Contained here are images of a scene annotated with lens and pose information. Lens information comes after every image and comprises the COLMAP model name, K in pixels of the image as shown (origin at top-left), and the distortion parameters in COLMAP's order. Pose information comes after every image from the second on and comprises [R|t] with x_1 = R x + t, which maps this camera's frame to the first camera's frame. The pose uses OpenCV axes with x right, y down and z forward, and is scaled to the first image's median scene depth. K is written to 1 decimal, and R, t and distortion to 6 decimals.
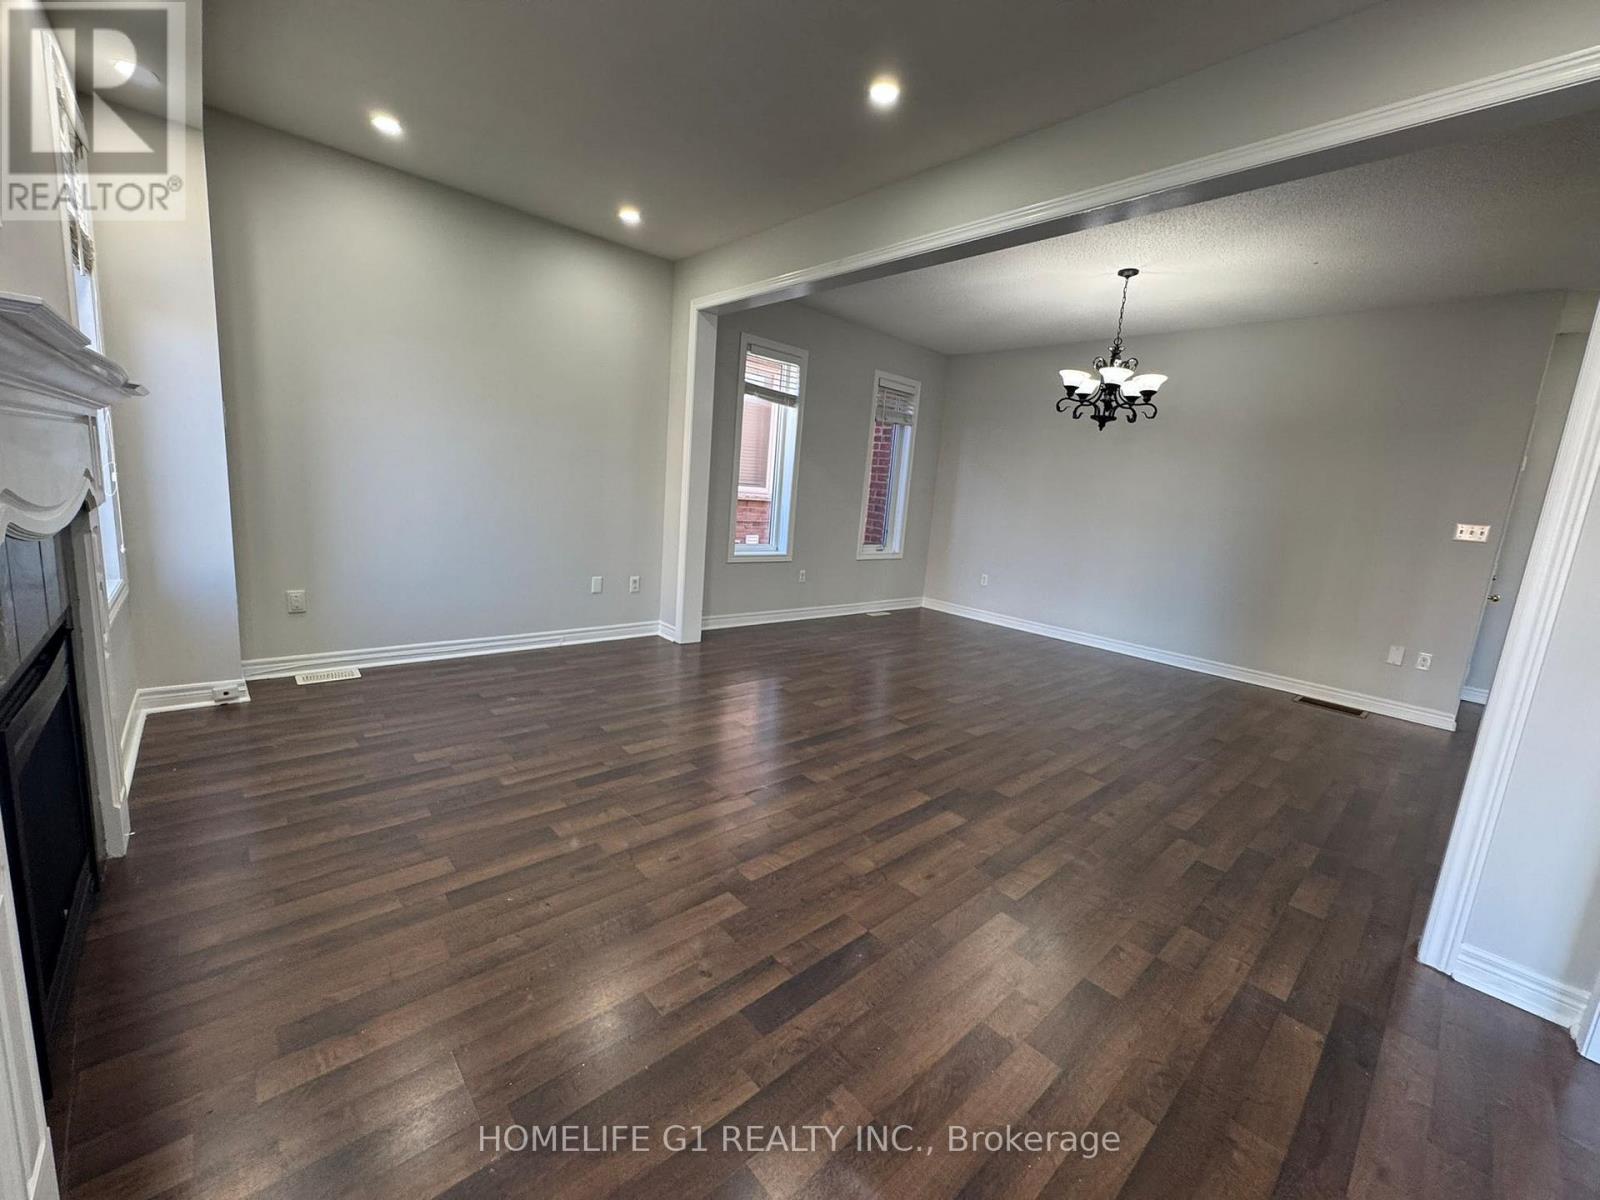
lens RADIAL K [[639.6, 0, 799.0], [0, 639.6, 597.5], [0, 0, 1]] dist [-0.003744, 0.001289]
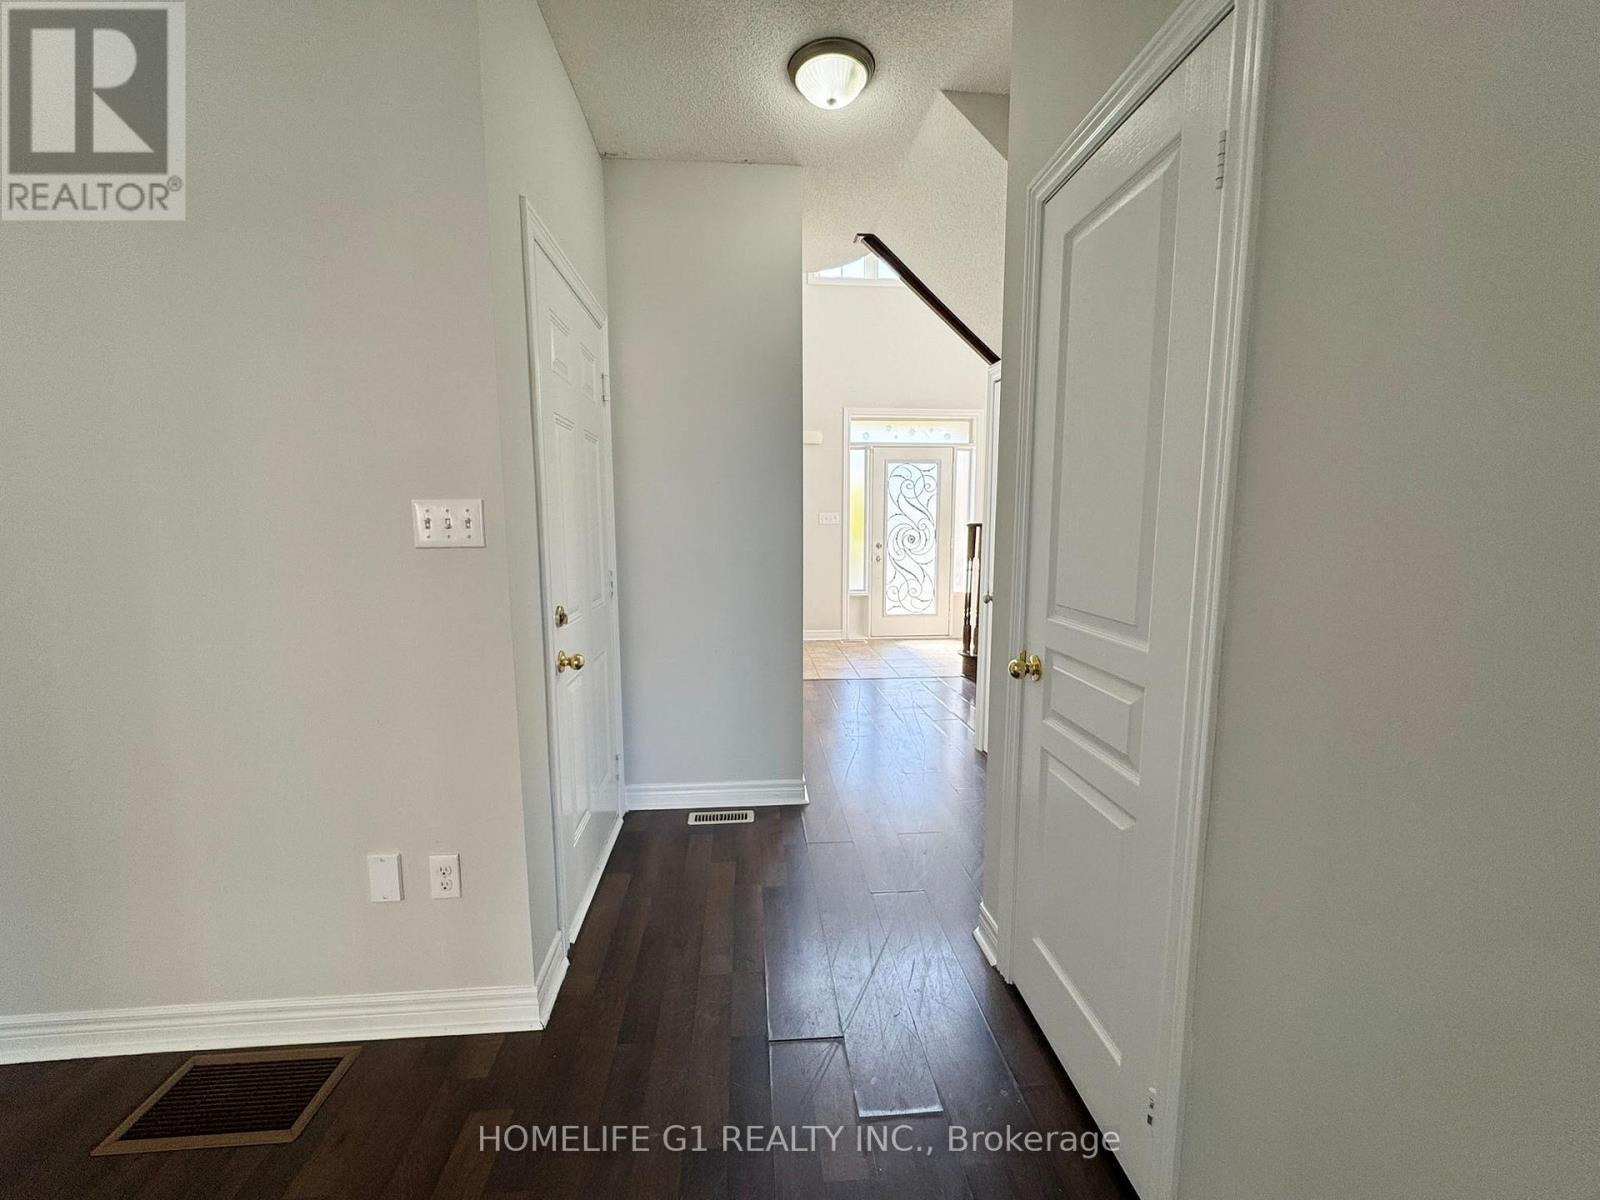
lens RADIAL K [[639.6, 0, 798.7], [0, 639.6, 597.2], [0, 0, 1]] dist [-0.003744, 0.001289]
pose [[0.607005, -0.176057, 0.774951, 0.735603], [0.188292, 0.979246, 0.074985, -0.040628], [-0.772069, 0.100401, 0.627558, 0.515349]]
